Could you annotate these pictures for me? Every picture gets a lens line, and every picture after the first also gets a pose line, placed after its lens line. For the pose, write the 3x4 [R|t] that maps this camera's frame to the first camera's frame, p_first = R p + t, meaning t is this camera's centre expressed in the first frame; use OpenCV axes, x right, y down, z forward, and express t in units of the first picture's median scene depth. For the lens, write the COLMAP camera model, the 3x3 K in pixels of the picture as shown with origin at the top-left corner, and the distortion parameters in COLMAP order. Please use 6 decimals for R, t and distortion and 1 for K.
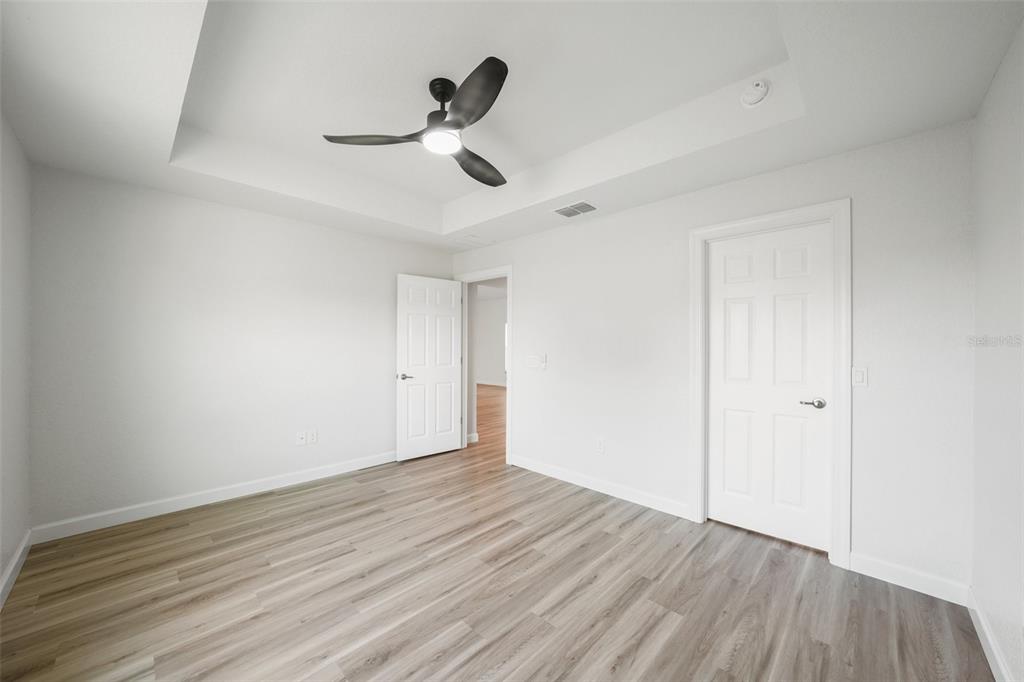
lens RADIAL K [[369.0, 0, 505.6], [0, 369.0, 345.0], [0, 0, 1]] dist [-0.005803, 0.000077]
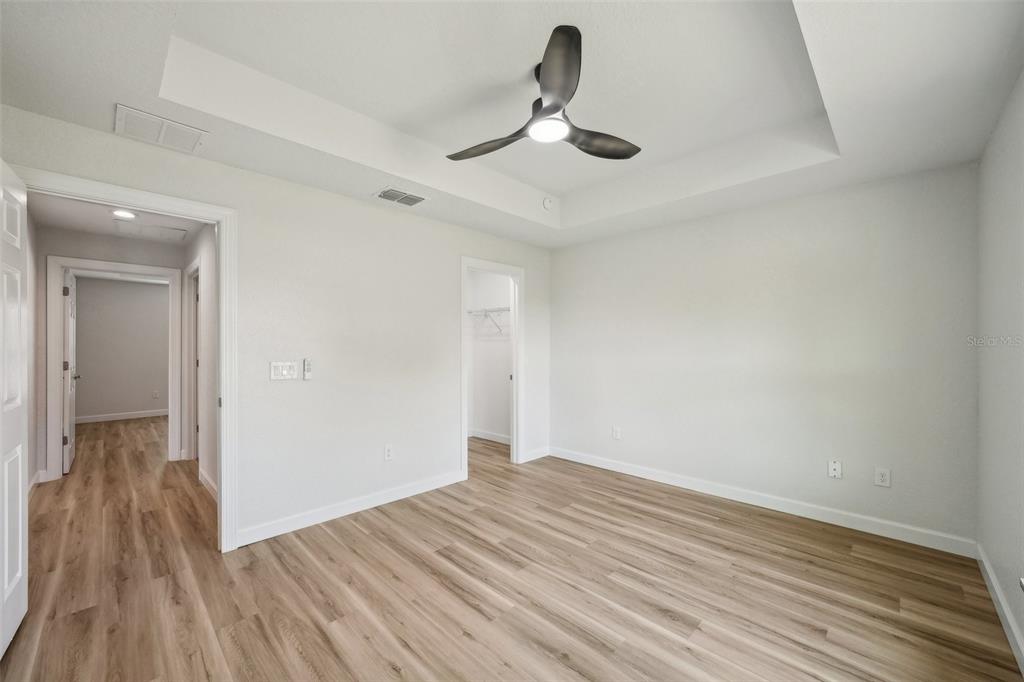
lens RADIAL K [[411.9, 0, 511.4], [0, 411.9, 344.2], [0, 0, 1]] dist [0.000615, -0.000278]
pose [[-0.006012, 0.000812, 0.999982, -1.018729], [-0.005051, 0.999987, -0.000843, 0.009042], [-0.999969, -0.005056, -0.006008, 0.939819]]
